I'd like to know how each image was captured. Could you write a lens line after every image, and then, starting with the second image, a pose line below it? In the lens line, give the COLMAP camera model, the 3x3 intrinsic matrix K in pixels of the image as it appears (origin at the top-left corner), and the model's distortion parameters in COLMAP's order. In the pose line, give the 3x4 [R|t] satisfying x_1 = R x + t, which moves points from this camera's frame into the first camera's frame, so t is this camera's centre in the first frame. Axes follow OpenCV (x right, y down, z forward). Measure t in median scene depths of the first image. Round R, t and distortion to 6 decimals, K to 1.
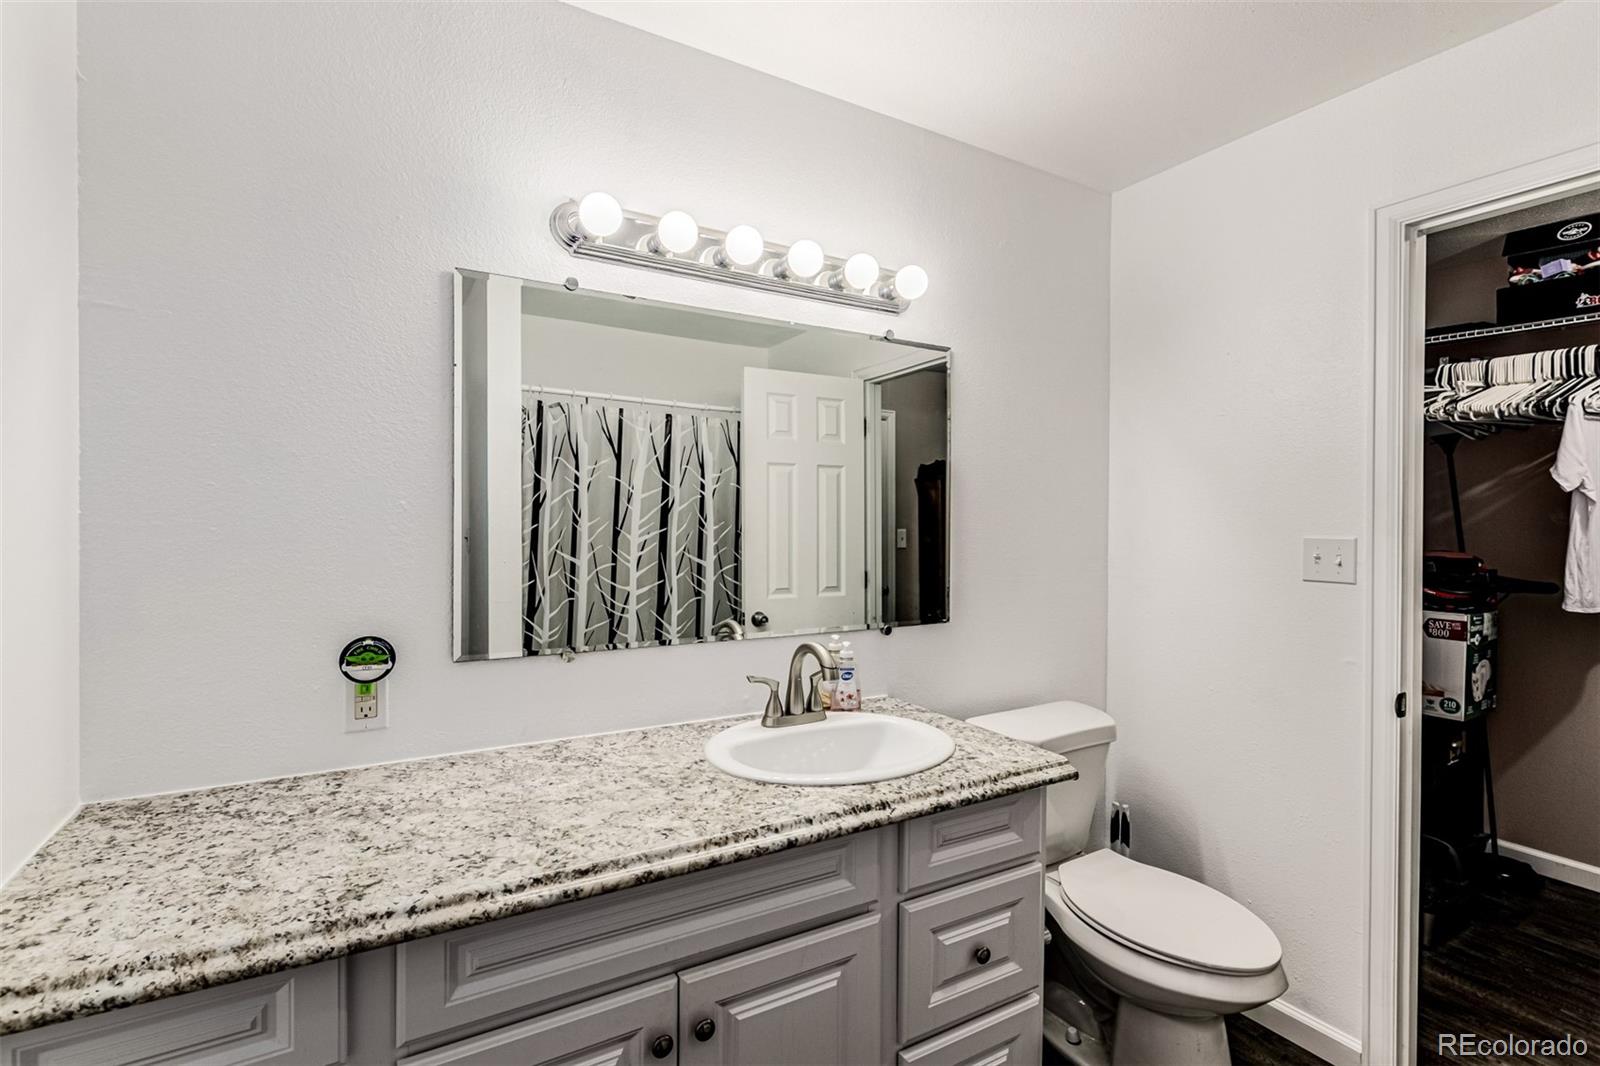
lens RADIAL K [[729.8, 0, 791.9], [0, 729.8, 531.0], [0, 0, 1]] dist [0.000156, 0.000164]
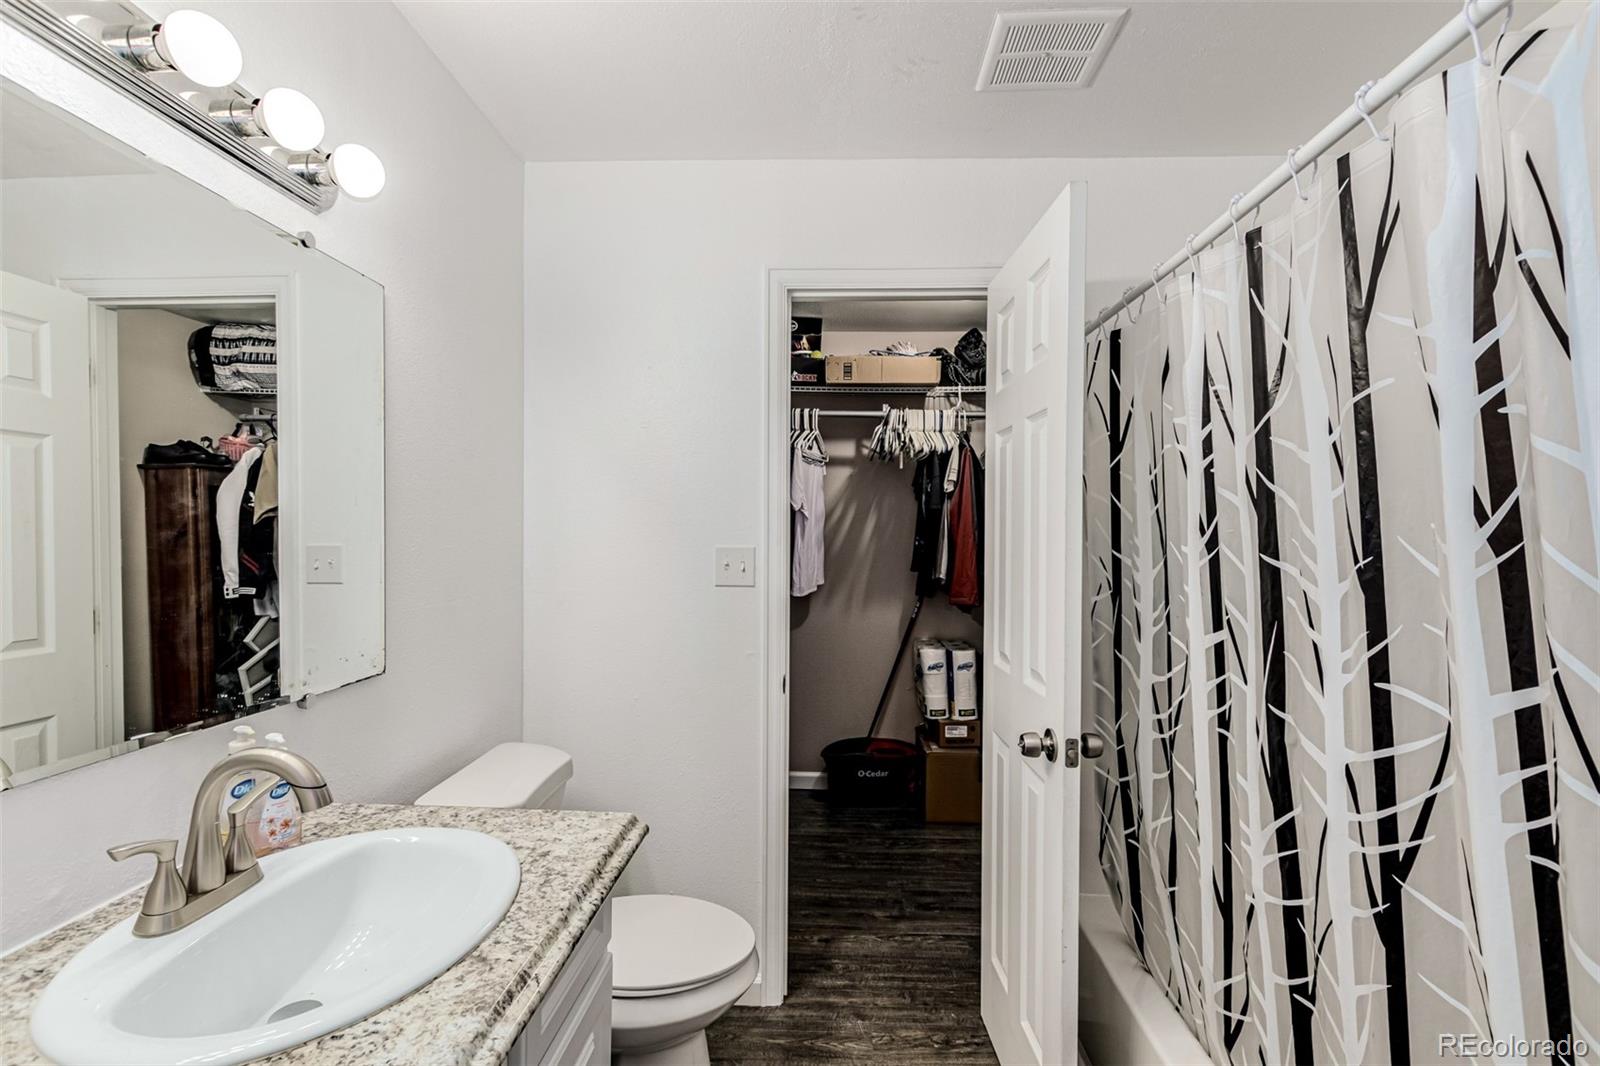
lens RADIAL K [[743.6, 0, 801.0], [0, 743.6, 547.4], [0, 0, 1]] dist [0.002149, -0.006209]
pose [[0.544422, -0.014800, 0.838681, -0.214132], [0.004138, 0.999880, 0.014958, -0.008107], [-0.838801, -0.004673, 0.544418, 0.336653]]
